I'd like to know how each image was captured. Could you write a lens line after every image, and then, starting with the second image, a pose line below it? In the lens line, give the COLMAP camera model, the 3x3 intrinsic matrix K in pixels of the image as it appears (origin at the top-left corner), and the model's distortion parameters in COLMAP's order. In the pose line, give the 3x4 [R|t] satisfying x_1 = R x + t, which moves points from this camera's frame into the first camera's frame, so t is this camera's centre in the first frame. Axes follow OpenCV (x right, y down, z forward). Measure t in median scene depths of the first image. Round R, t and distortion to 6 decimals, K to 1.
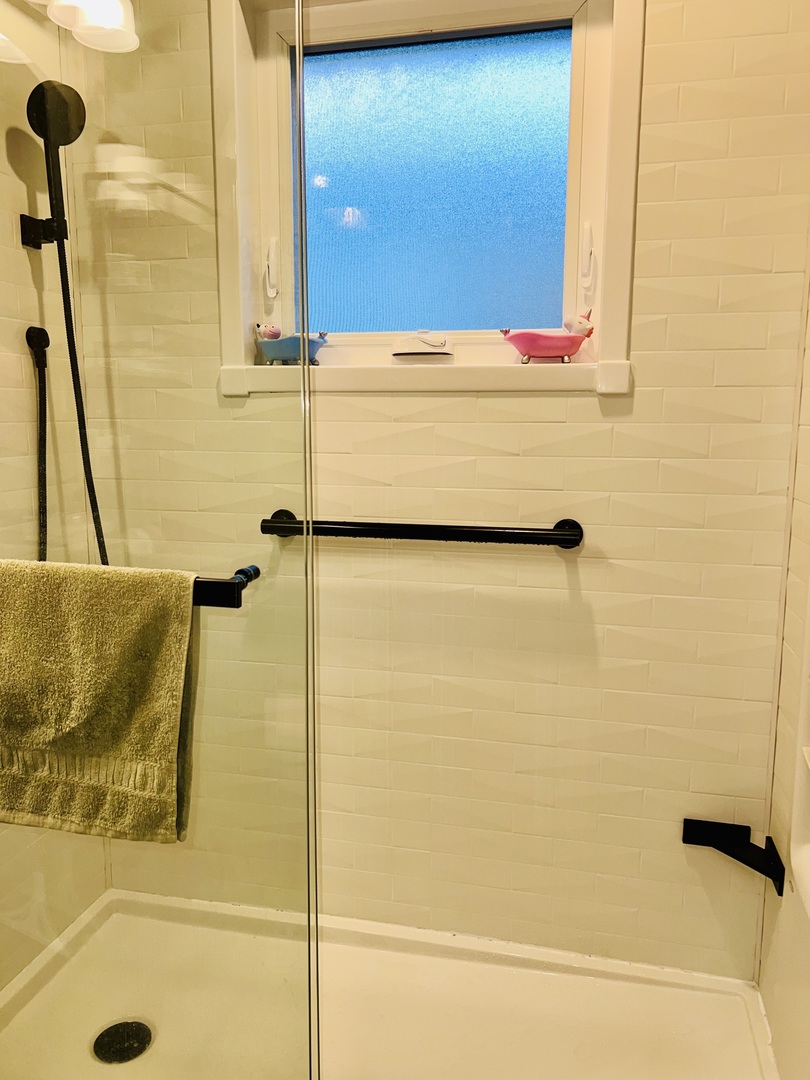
lens RADIAL K [[815.8, 0, 407.9], [0, 815.8, 541.0], [0, 0, 1]] dist [0.039460, -0.042622]
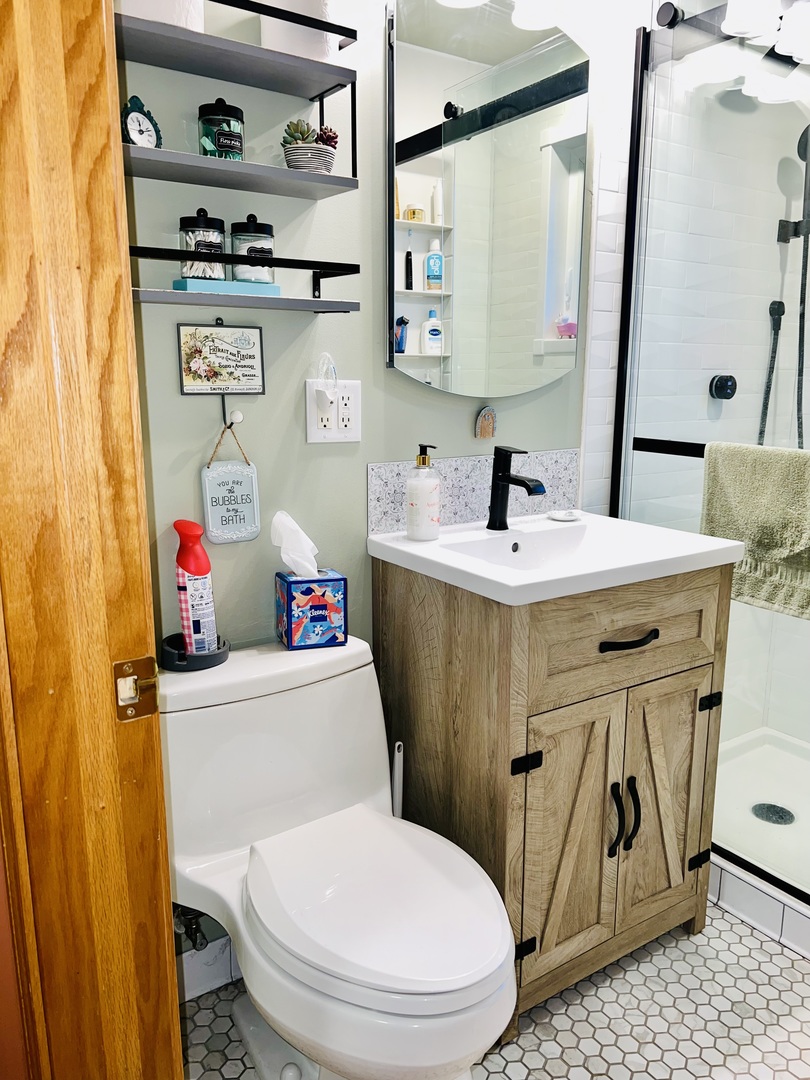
lens RADIAL K [[815.8, 0, 406.6], [0, 815.8, 542.1], [0, 0, 1]] dist [0.039460, -0.042622]
pose [[0.738750, 0.131670, -0.660993, 0.091539], [-0.101650, 0.991280, 0.083855, 0.147435], [0.666270, 0.005242, 0.745692, -0.731248]]
